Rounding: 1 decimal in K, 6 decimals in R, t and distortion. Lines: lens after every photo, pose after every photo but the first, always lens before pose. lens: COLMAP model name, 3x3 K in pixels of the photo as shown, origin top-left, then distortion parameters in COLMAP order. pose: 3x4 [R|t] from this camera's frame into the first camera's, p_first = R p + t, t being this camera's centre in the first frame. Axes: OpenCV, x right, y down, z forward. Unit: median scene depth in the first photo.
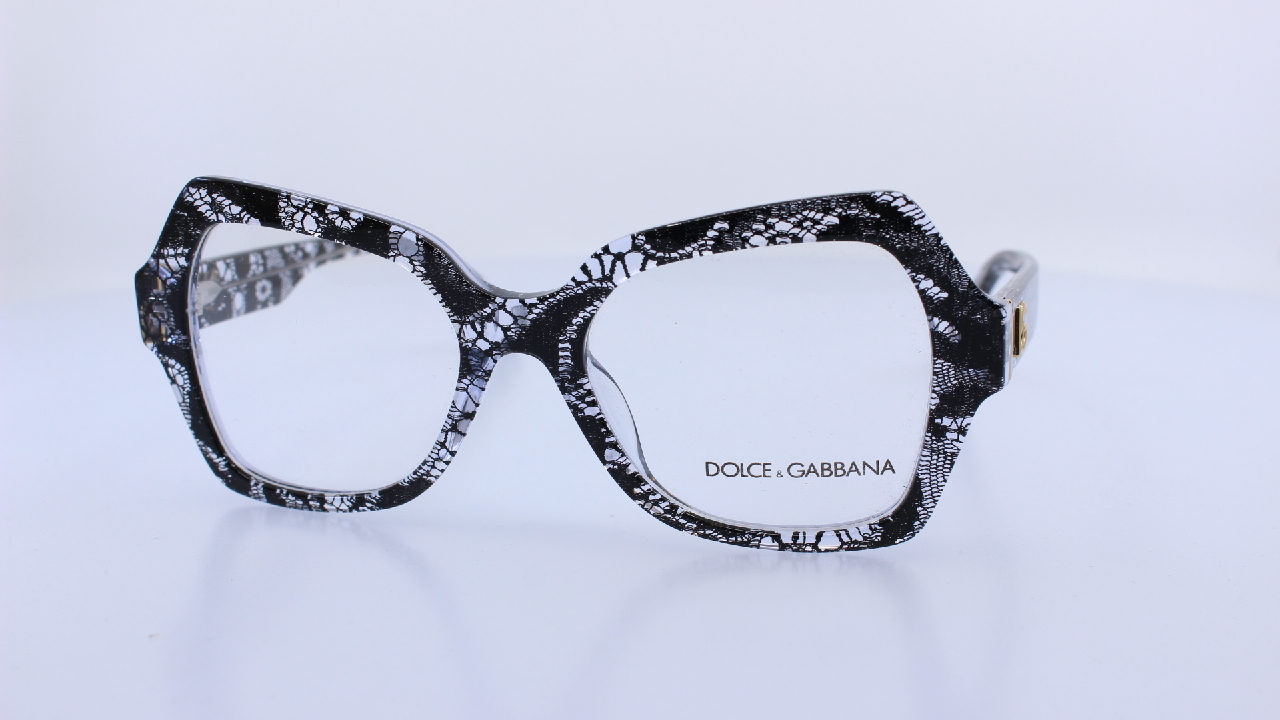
lens RADIAL K [[1561.3, 0, 650.3], [0, 1561.3, 347.5], [0, 0, 1]] dist [-0.114643, 0.000000]
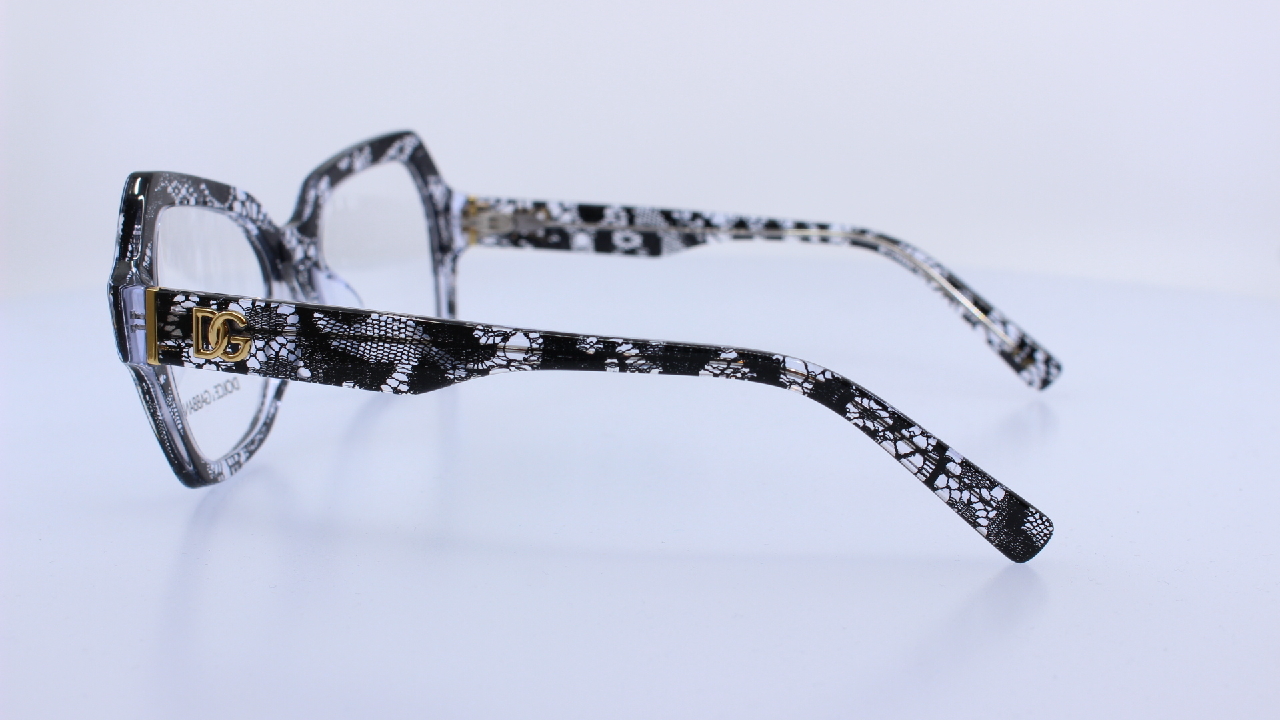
lens RADIAL K [[1561.3, 0, 636.7], [0, 1561.3, 354.0], [0, 0, 1]] dist [-0.114643, 0.000000]
pose [[-0.005830, 0.208177, -0.978074, 1.245640], [-0.192249, 0.959611, 0.205393, -0.263403], [0.981329, 0.189231, 0.034428, 1.266055]]
